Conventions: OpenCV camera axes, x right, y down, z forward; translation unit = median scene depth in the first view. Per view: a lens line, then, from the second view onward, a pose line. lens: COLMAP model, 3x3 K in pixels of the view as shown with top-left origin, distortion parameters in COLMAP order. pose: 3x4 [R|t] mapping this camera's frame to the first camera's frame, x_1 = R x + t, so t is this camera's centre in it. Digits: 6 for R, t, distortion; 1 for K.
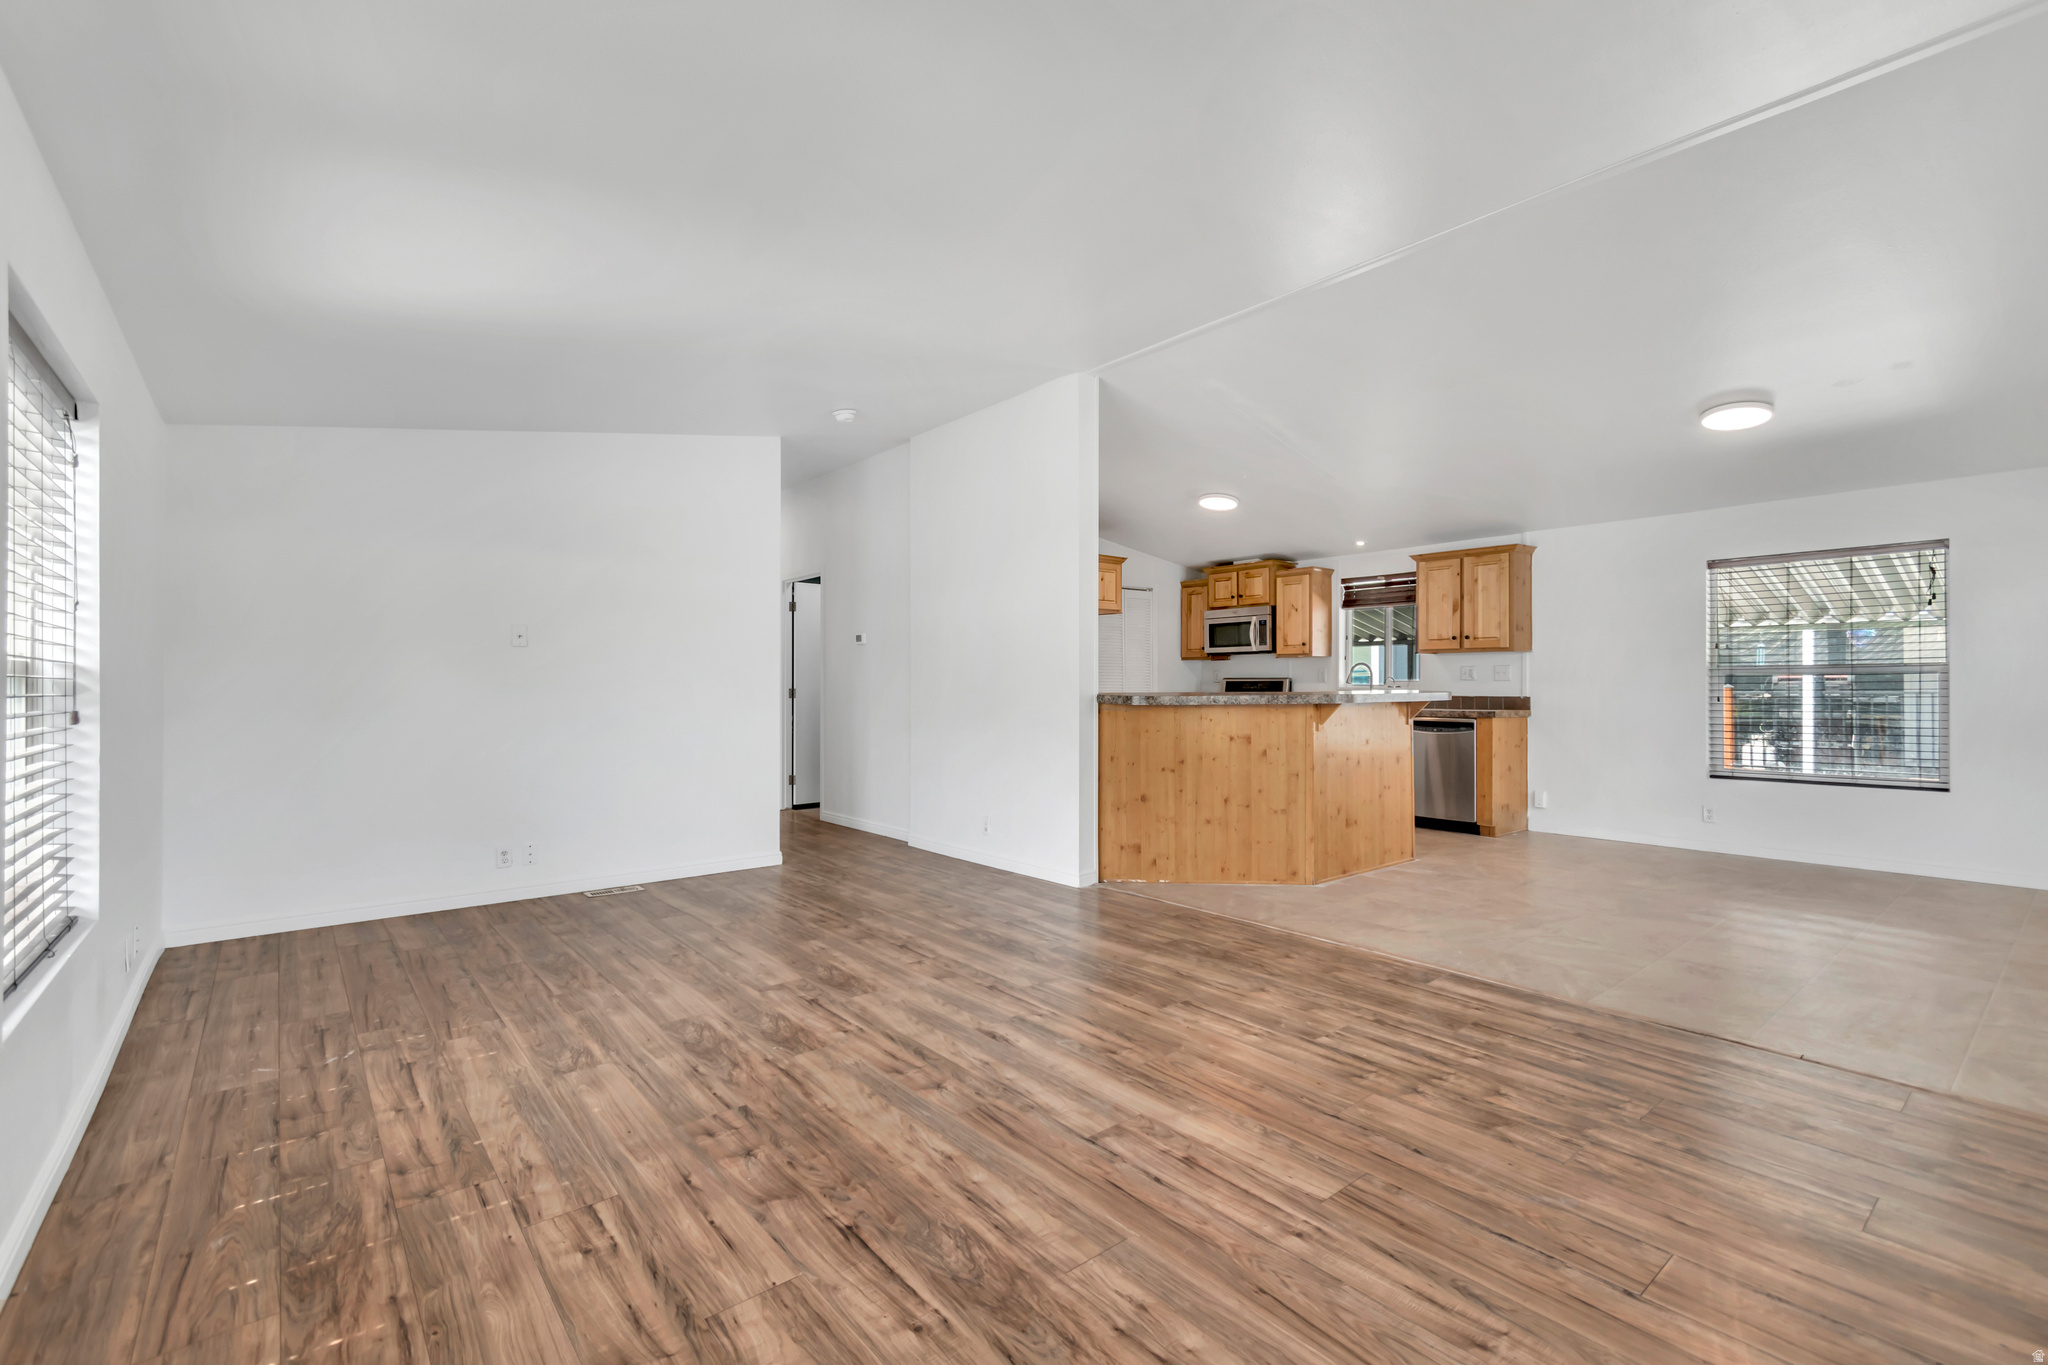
lens RADIAL K [[910.8, 0, 1030.2], [0, 910.8, 666.7], [0, 0, 1]] dist [0.001887, -0.001518]
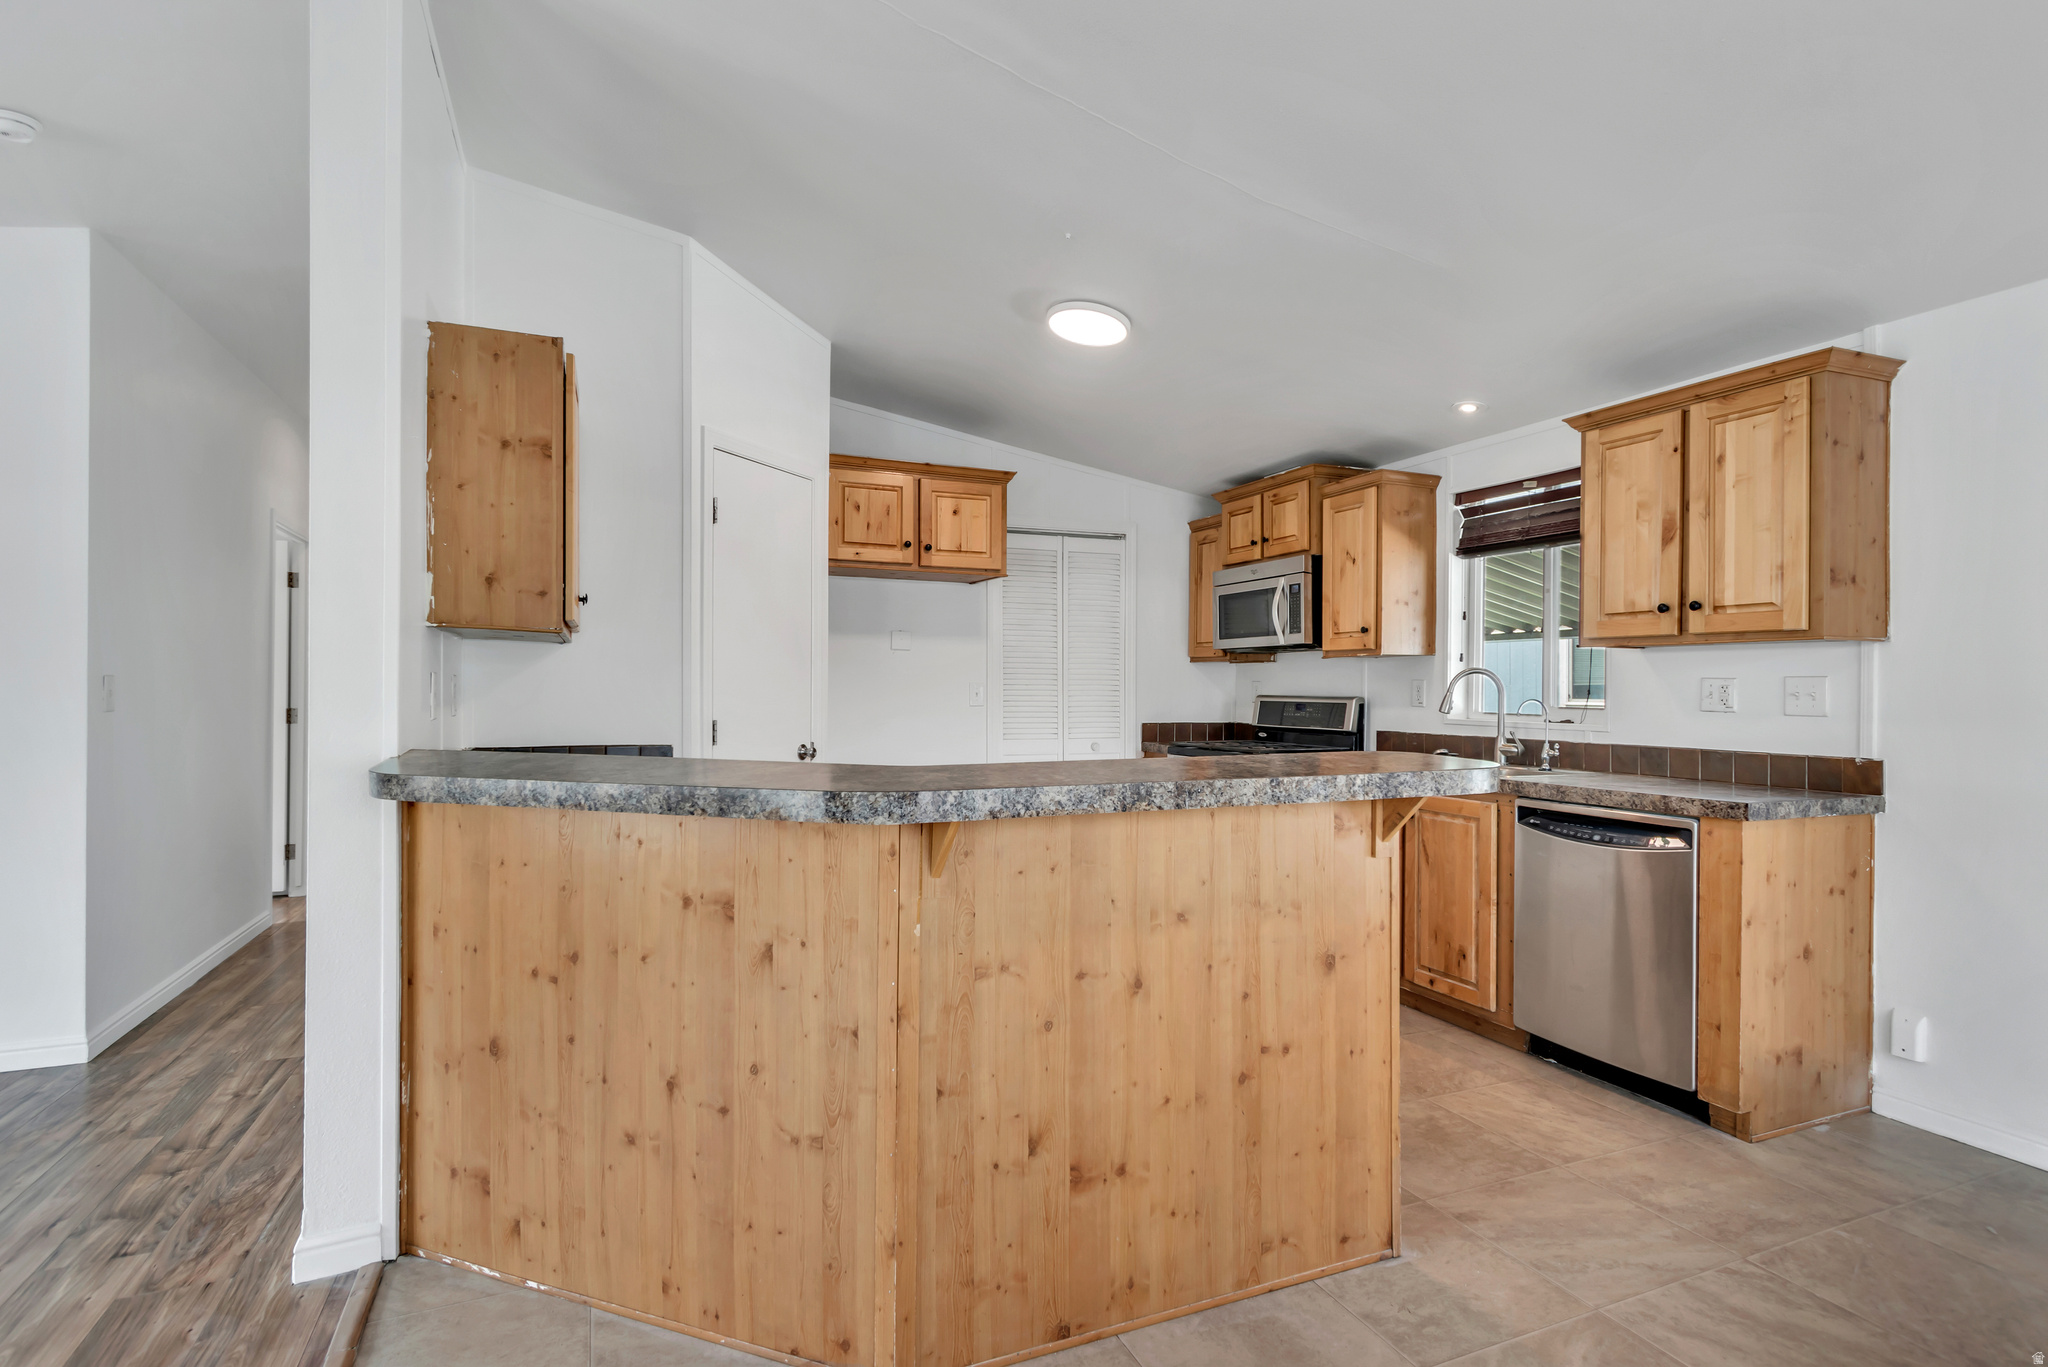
lens RADIAL K [[1000.0, 0, 1048.5], [0, 1000.0, 675.8], [0, 0, 1]] dist [0.004635, -0.002112]
pose [[0.960227, 0.003262, -0.279202, 0.541962], [-0.000896, 0.999963, 0.008600, -0.008823], [0.279220, -0.008008, 0.960194, 0.822550]]
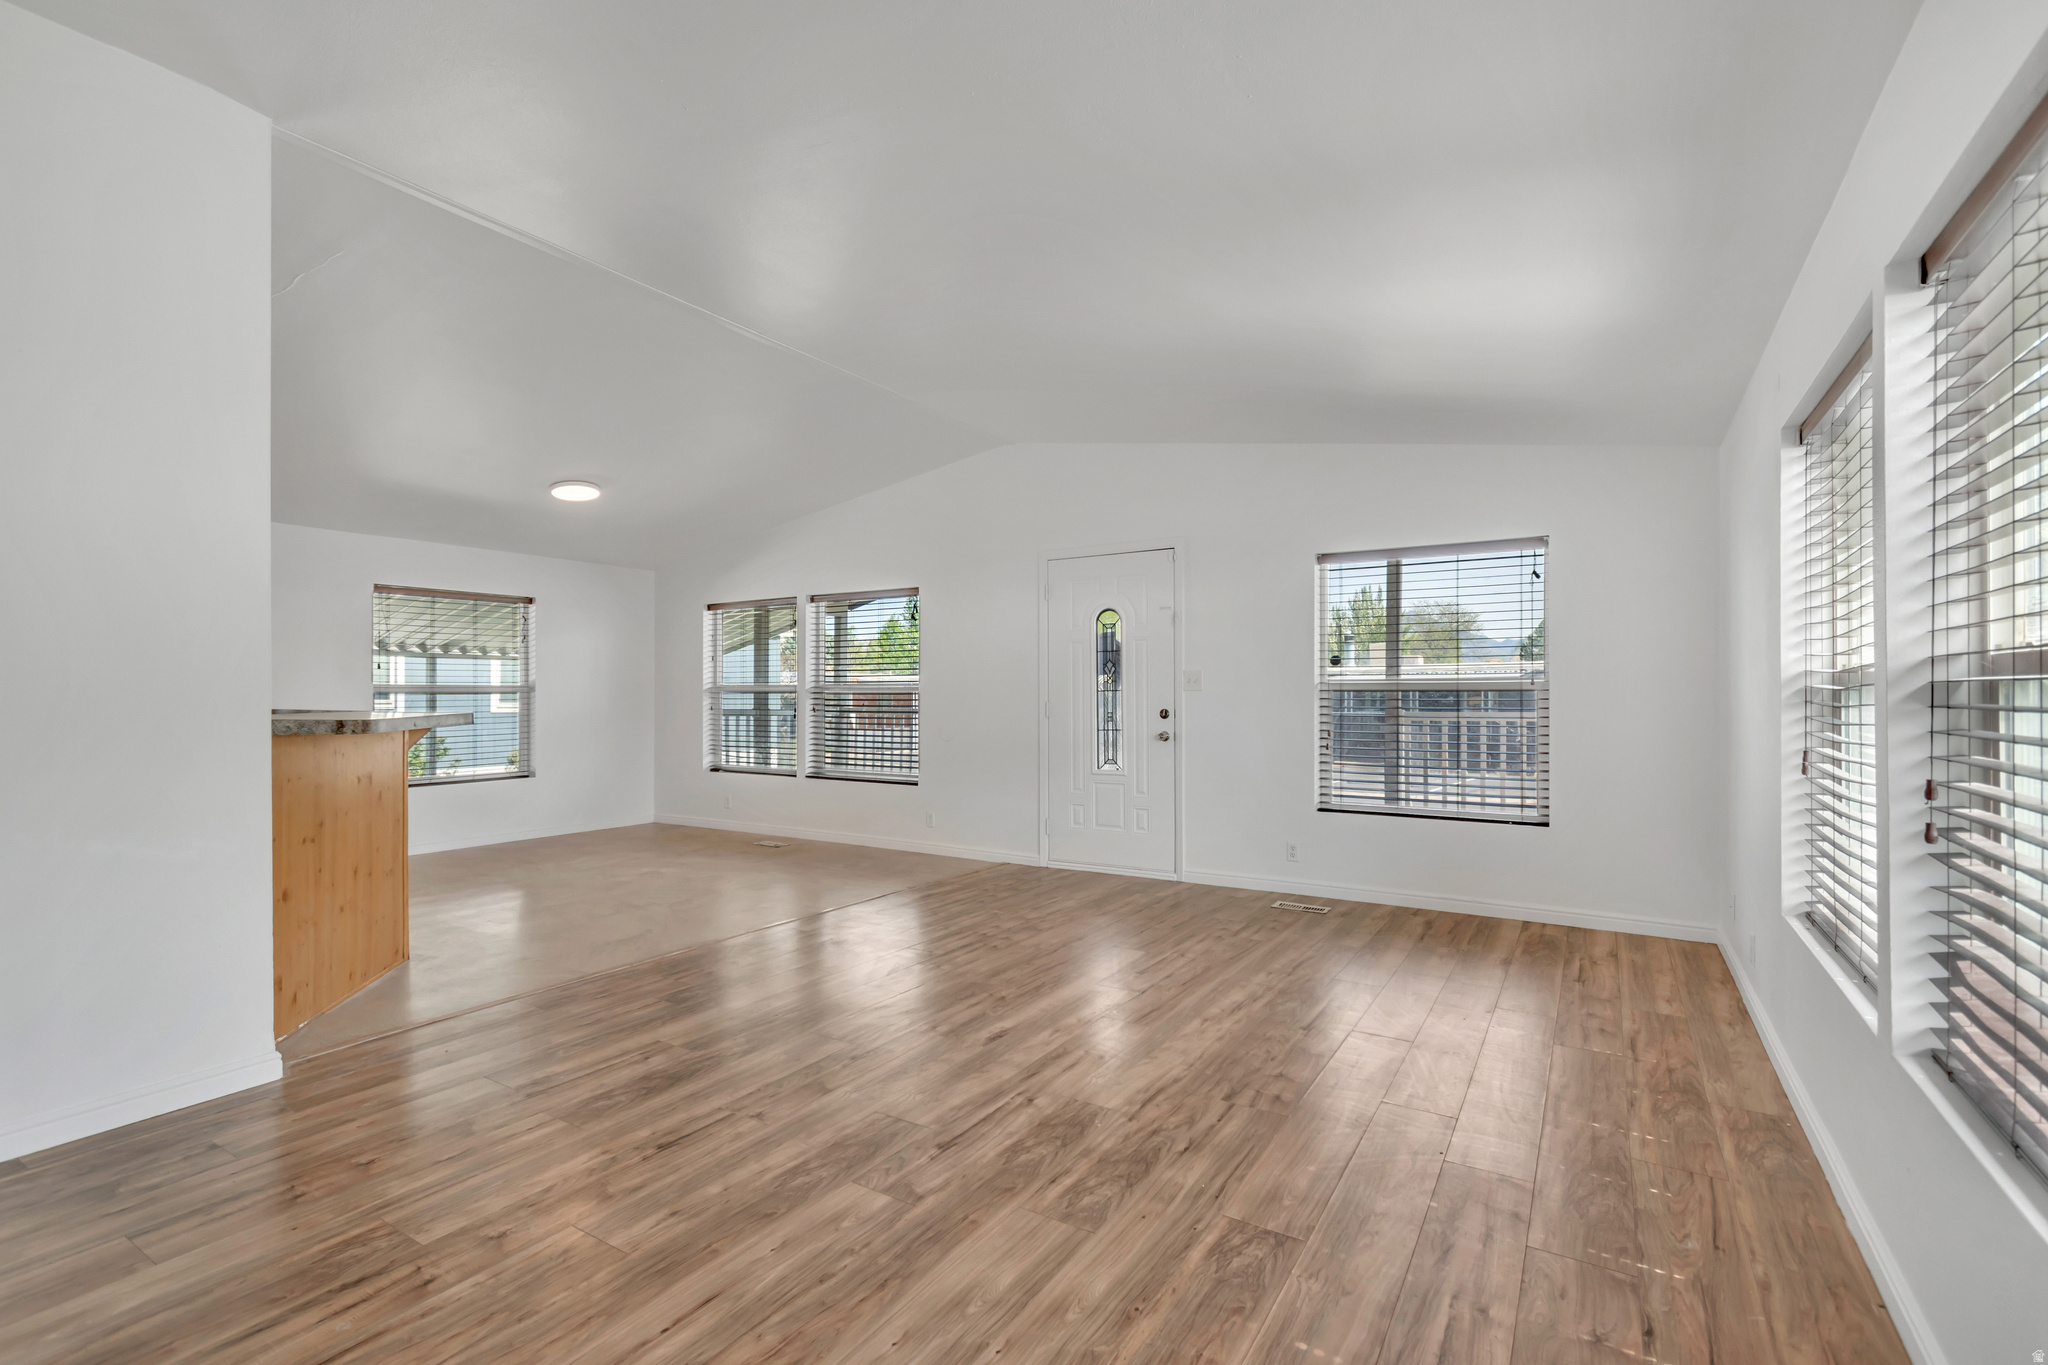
lens RADIAL K [[910.8, 0, 1048.4], [0, 910.8, 698.5], [0, 0, 1]] dist [0.001887, -0.001518]
pose [[-0.328955, -0.000277, 0.944346, -0.710905], [-0.012369, 0.999915, -0.004015, 0.018441], [-0.944265, -0.013002, -0.328930, 0.888423]]
